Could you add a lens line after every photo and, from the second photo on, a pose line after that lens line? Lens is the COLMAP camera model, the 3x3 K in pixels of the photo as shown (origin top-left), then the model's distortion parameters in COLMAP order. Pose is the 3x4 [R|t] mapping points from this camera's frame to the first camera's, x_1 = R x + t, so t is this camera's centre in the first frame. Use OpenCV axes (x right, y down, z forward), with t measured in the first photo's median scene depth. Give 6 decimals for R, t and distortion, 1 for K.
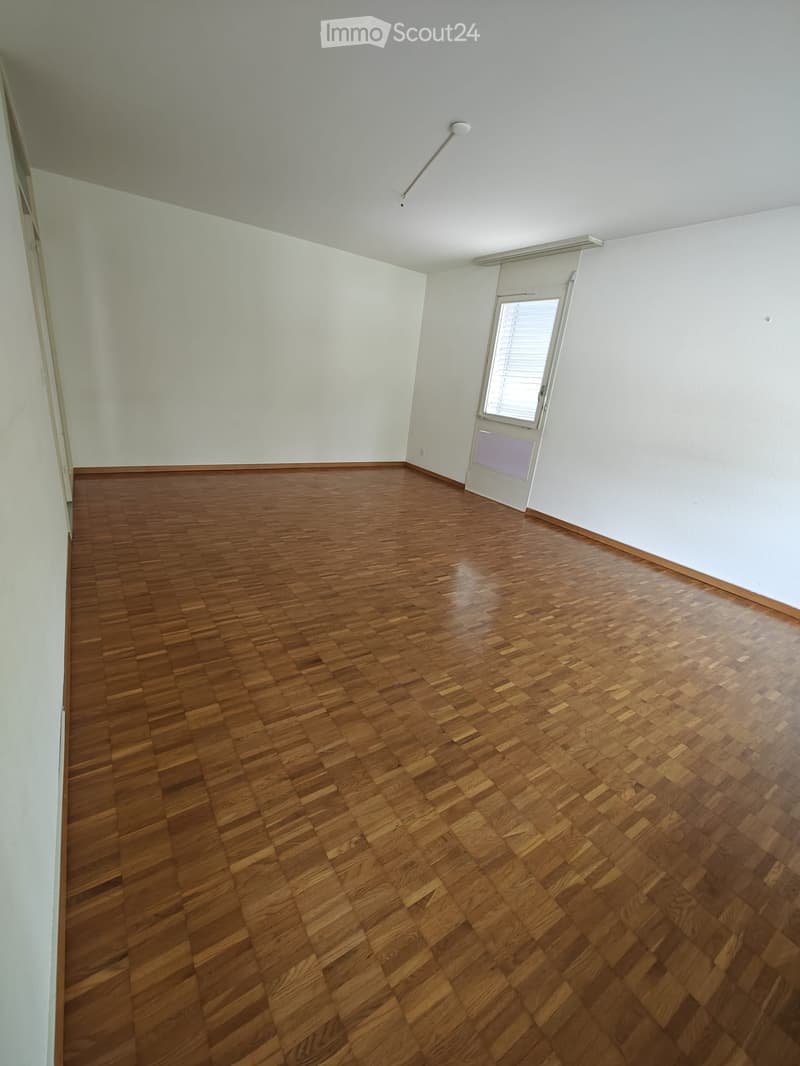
lens RADIAL K [[445.6, 0, 397.2], [0, 445.6, 533.0], [0, 0, 1]] dist [-0.000658, 0.000004]
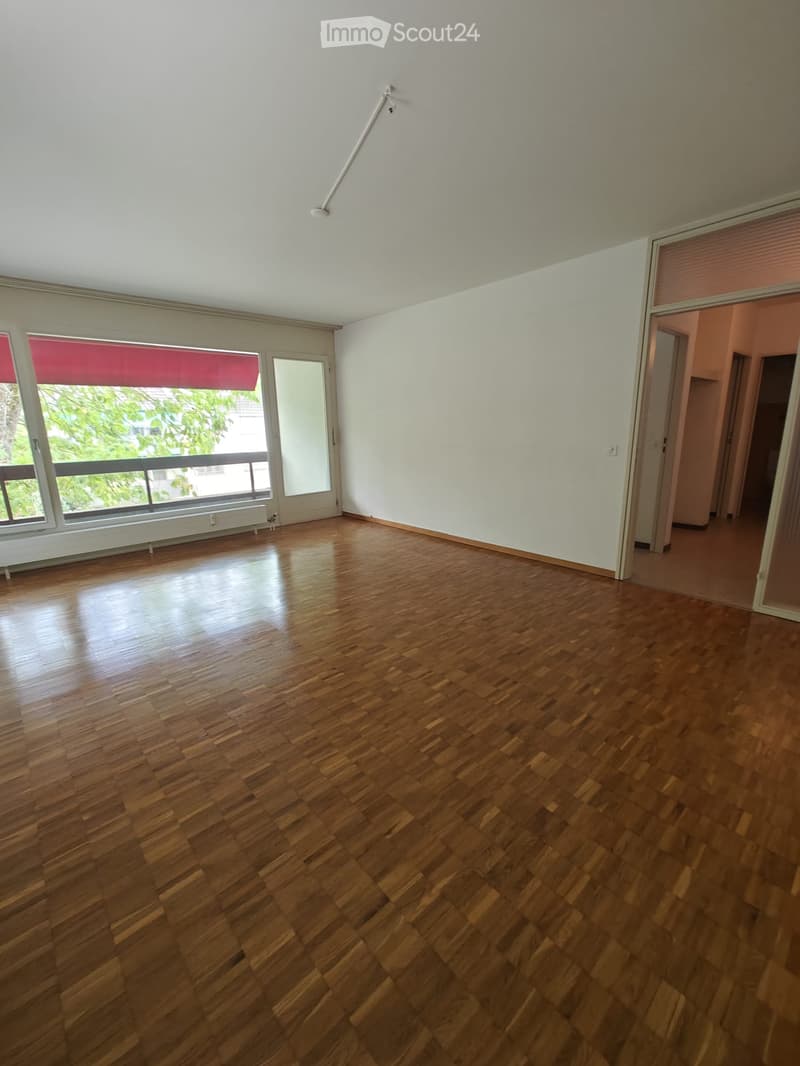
lens RADIAL K [[445.6, 0, 397.2], [0, 445.6, 533.0], [0, 0, 1]] dist [-0.000658, 0.000004]
pose [[-0.986042, -0.047917, -0.159451, 0.058036], [-0.127842, 0.831436, 0.540713, -0.575196], [0.106664, 0.553550, -0.825957, 1.599677]]
